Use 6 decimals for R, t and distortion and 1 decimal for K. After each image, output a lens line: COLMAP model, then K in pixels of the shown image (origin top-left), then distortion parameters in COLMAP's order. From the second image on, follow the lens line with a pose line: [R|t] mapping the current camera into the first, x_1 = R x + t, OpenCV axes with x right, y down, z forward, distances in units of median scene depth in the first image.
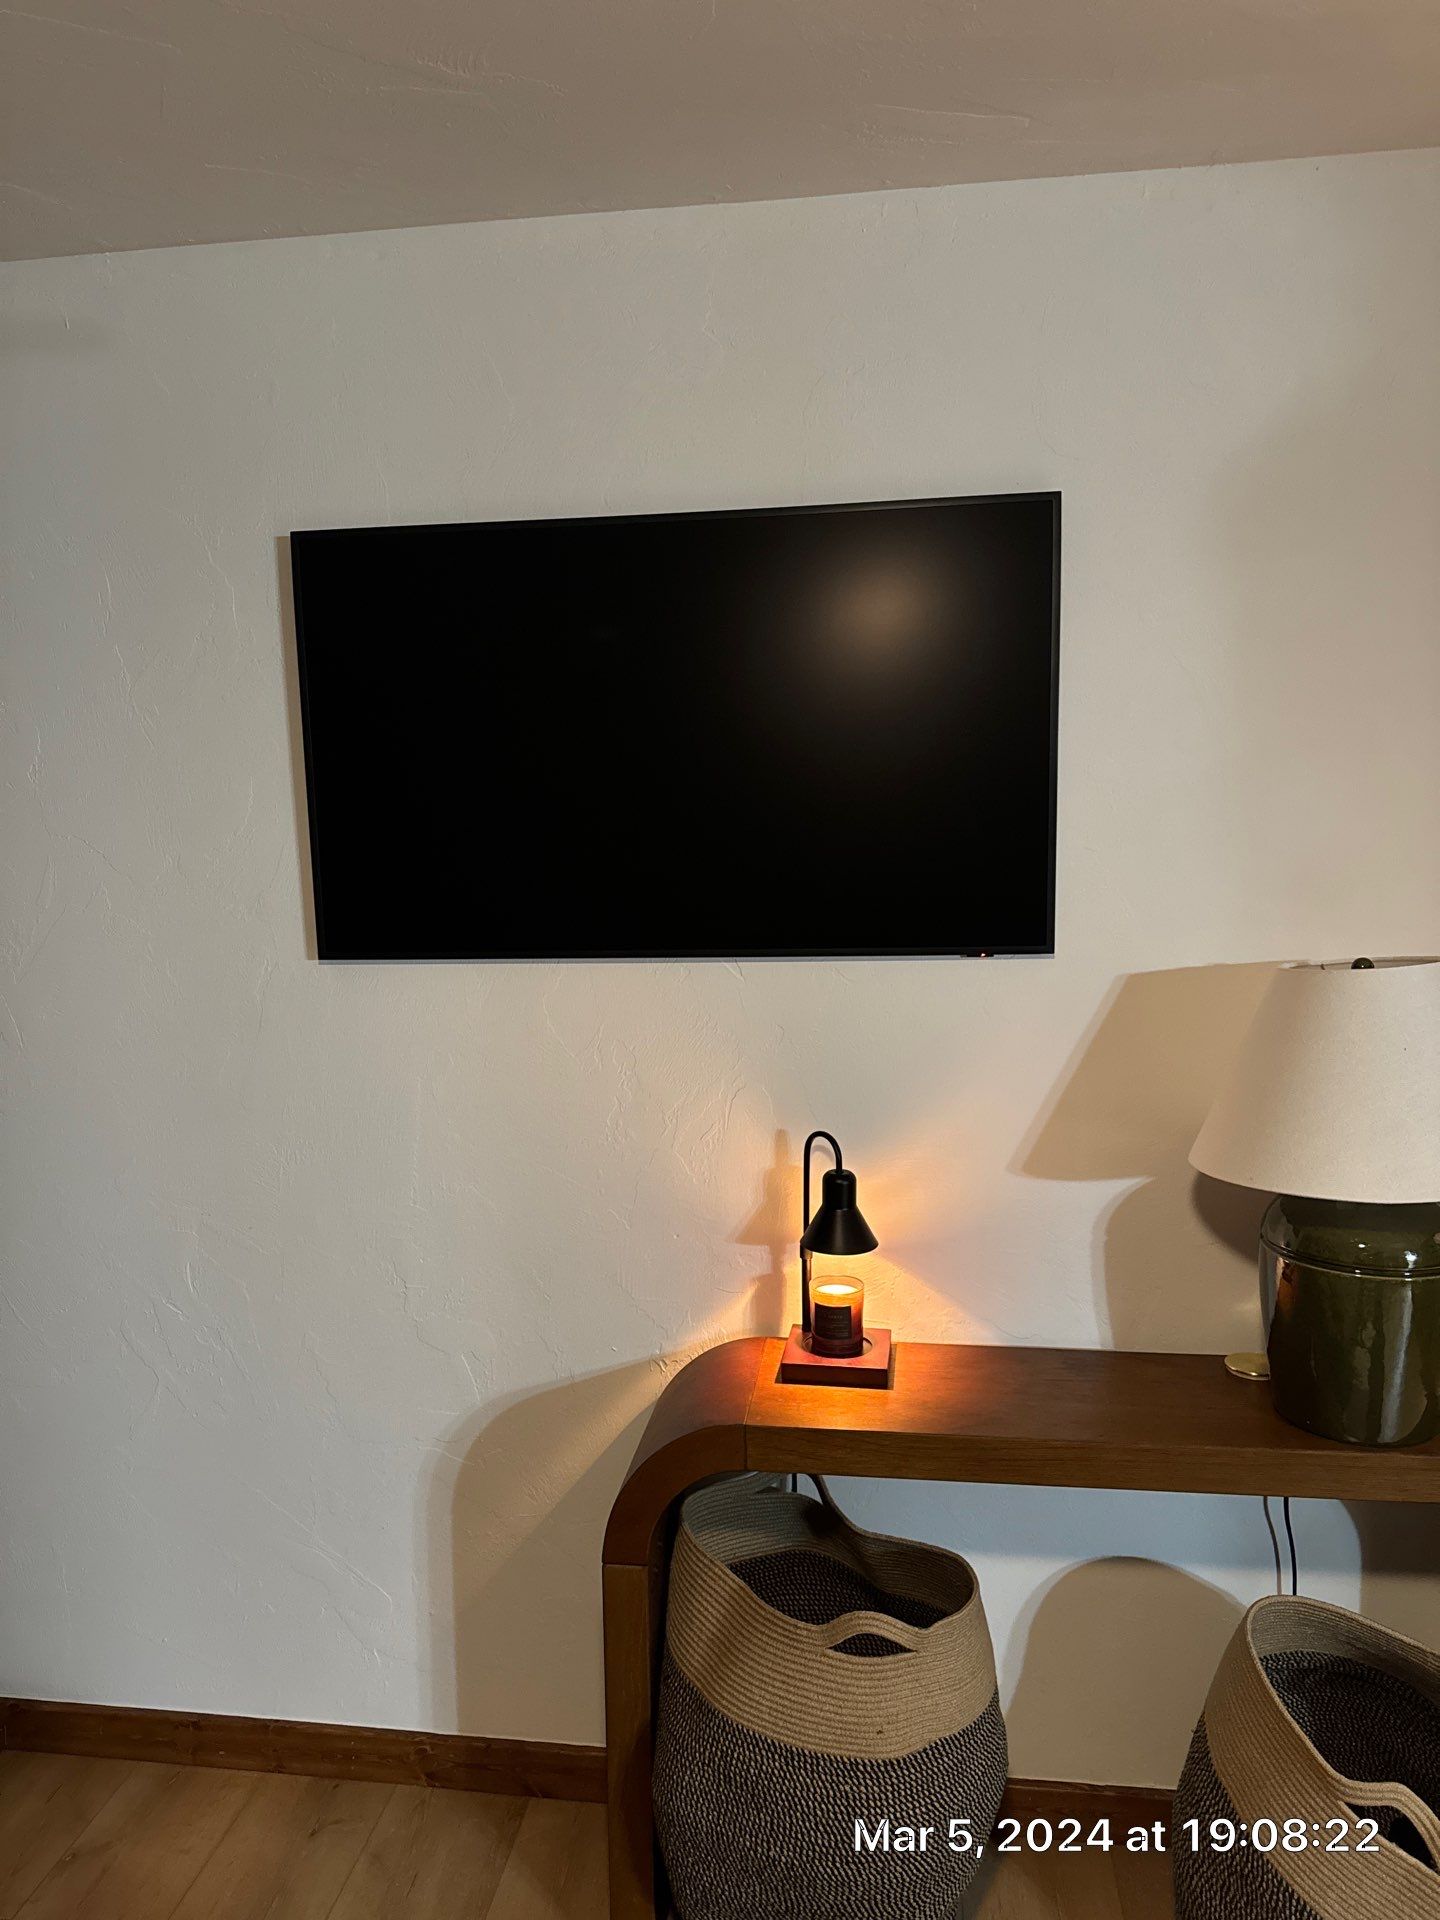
lens RADIAL K [[1370.4, 0, 720.0], [0, 1370.4, 960.0], [0, 0, 1]] dist [0.046286, -0.048269]
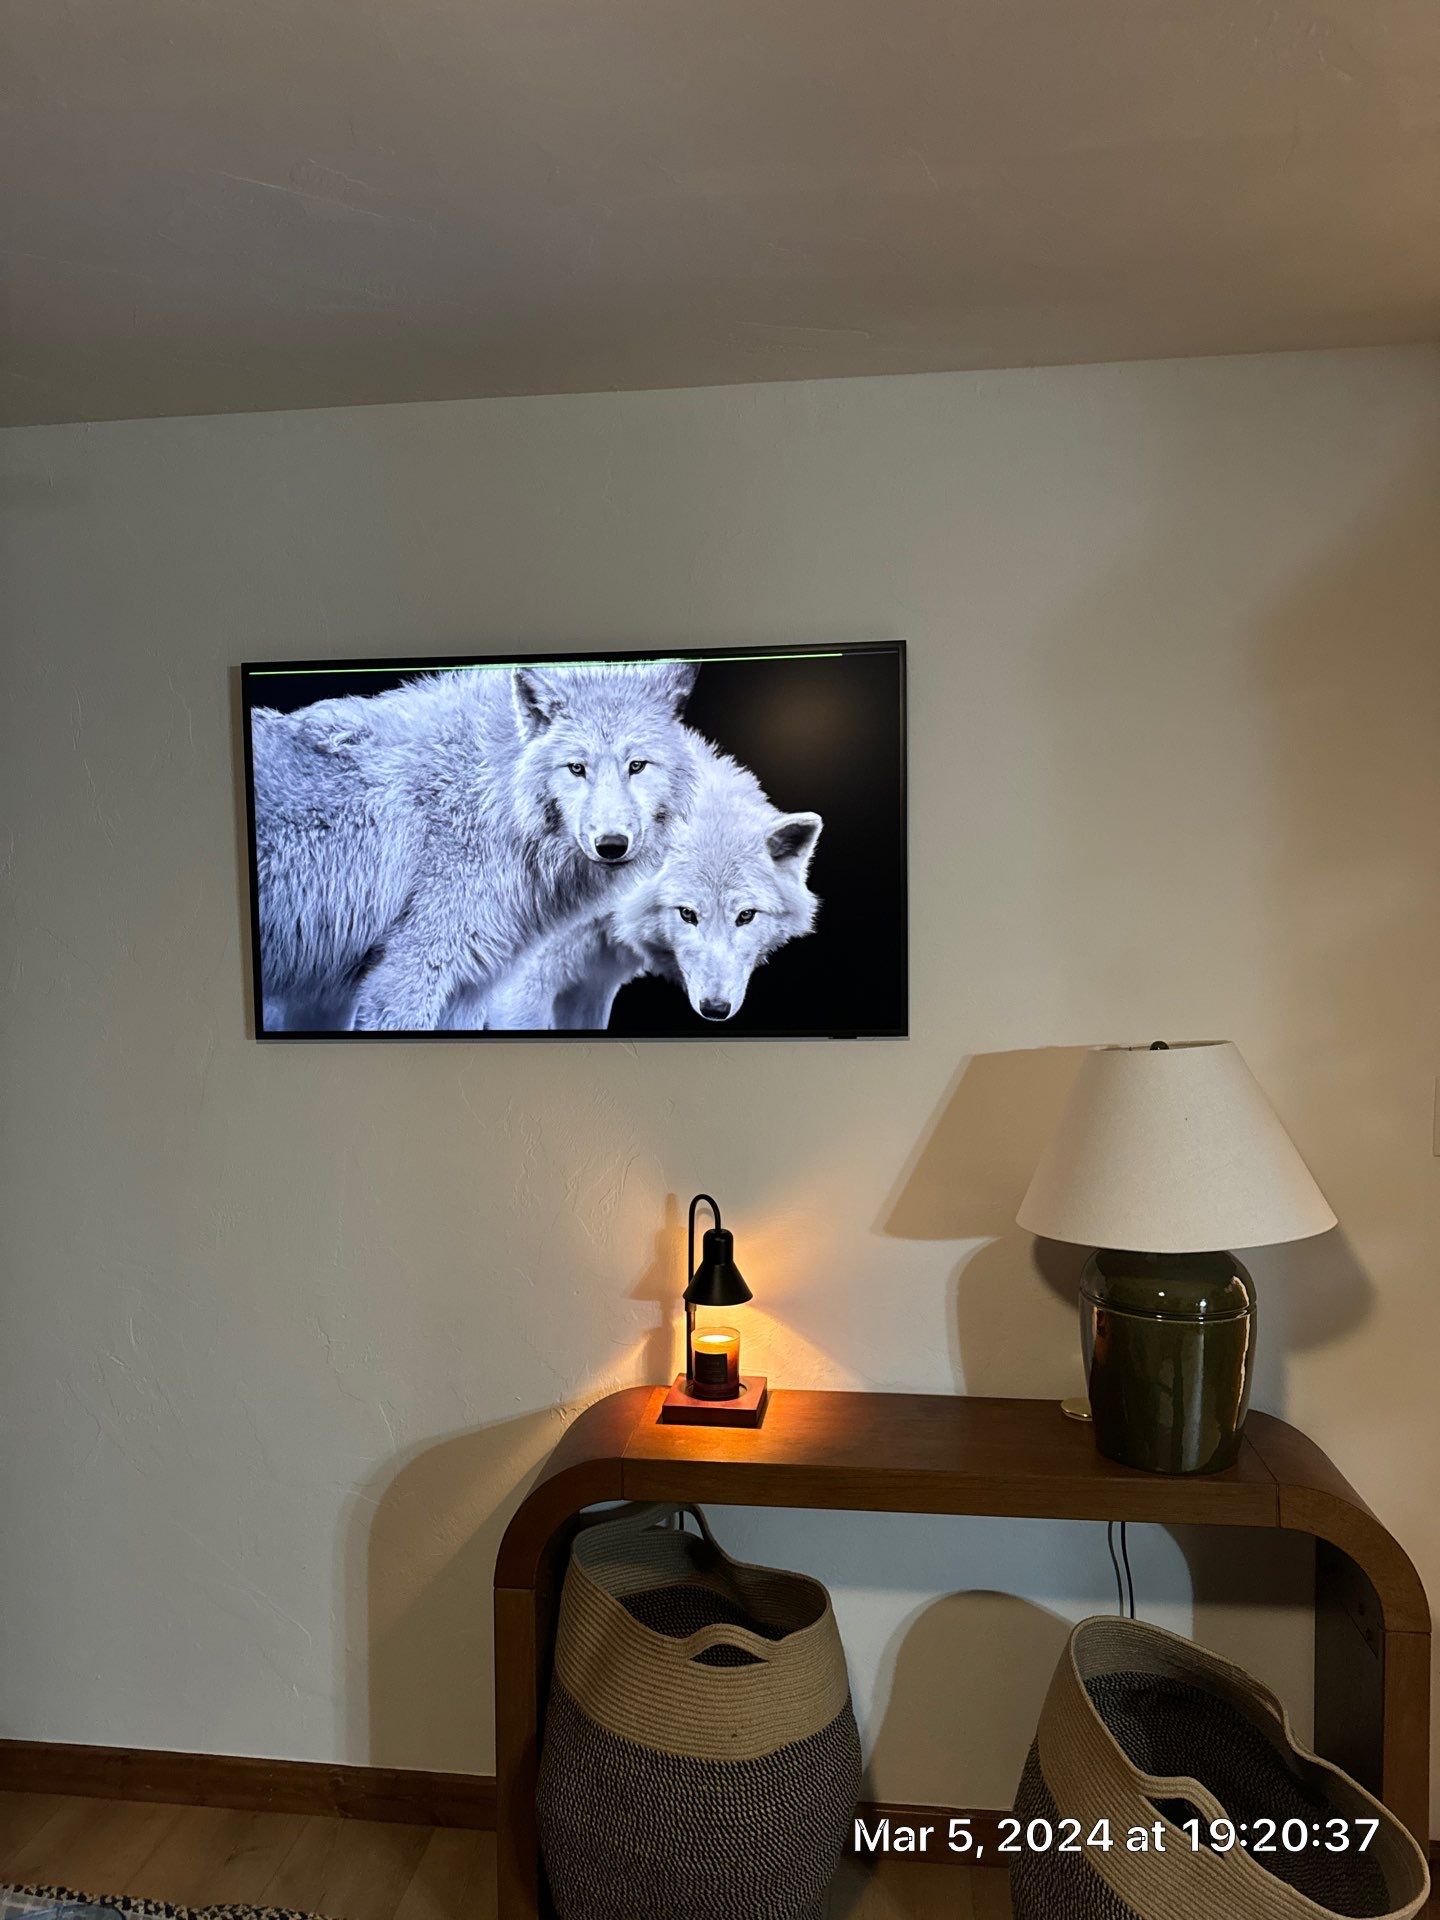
lens RADIAL K [[1370.4, 0, 720.0], [0, 1370.4, 960.0], [0, 0, 1]] dist [0.046286, -0.048269]
pose [[0.999909, 0.005708, 0.012186, 0.074276], [-0.004889, 0.997795, -0.066191, 0.008073], [-0.012537, 0.066125, 0.997733, -0.129090]]
